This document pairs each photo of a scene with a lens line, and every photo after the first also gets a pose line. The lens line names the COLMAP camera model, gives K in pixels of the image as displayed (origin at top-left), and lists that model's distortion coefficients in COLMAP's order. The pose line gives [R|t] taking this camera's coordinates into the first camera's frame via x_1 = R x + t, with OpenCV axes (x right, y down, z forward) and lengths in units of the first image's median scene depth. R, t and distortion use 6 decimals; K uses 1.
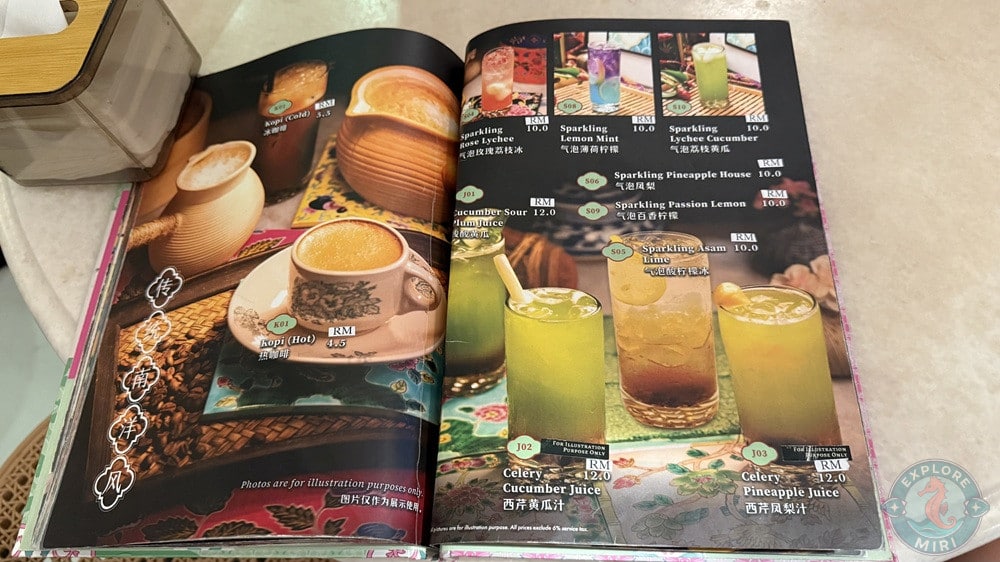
lens RADIAL K [[708.8, 0, 494.2], [0, 708.8, 284.4], [0, 0, 1]] dist [-0.016603, -0.001936]
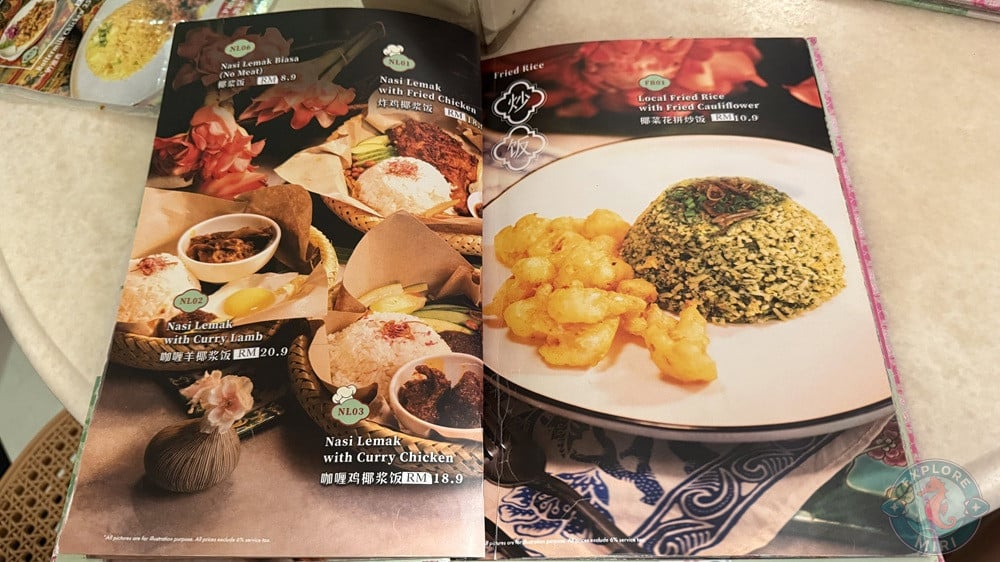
lens RADIAL K [[708.8, 0, 502.7], [0, 708.8, 290.4], [0, 0, 1]] dist [-0.016603, -0.001936]
pose [[0.997788, -0.016033, -0.064516, 0.149751], [0.016374, 0.999855, 0.004761, 0.018842], [0.064431, -0.005806, 0.997905, 0.016163]]
